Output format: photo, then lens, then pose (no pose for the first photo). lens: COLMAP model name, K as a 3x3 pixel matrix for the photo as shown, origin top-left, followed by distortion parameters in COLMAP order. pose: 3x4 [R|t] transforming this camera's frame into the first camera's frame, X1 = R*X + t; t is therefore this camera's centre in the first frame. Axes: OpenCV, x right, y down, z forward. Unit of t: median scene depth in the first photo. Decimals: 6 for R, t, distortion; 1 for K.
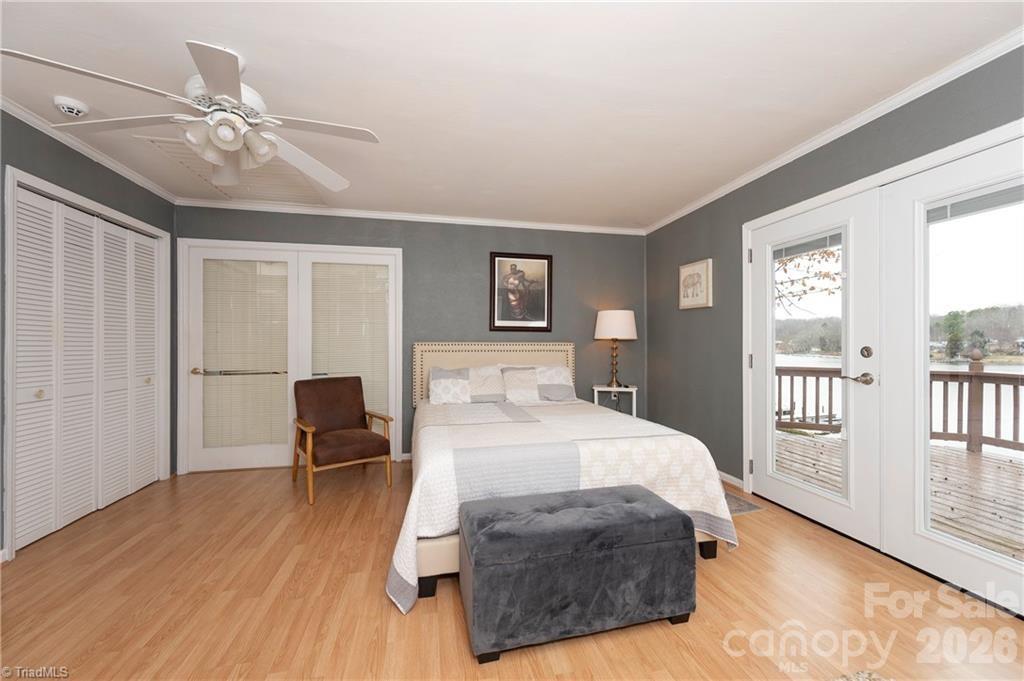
lens RADIAL K [[403.2, 0, 515.9], [0, 403.2, 342.6], [0, 0, 1]] dist [-0.000145, -0.000183]
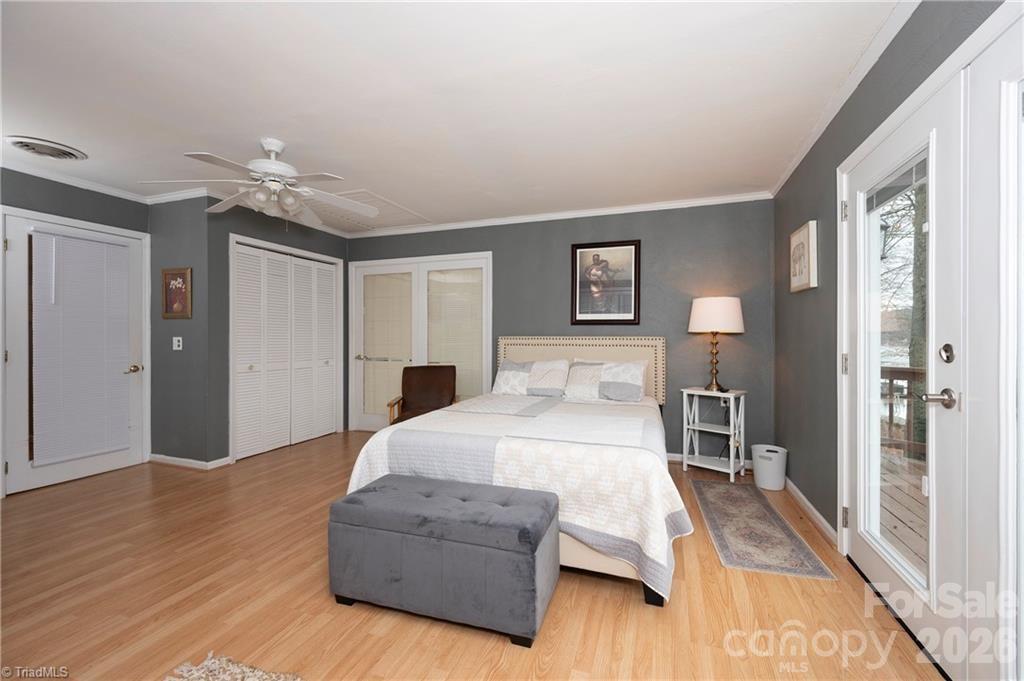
lens RADIAL K [[405.3, 0, 510.5], [0, 405.3, 338.0], [0, 0, 1]] dist [-0.000483, -0.000688]
pose [[0.850792, 0.002290, -0.525498, 0.347222], [-0.000163, 0.999992, 0.004093, -0.000981], [0.525503, -0.003397, 0.850785, 0.084280]]
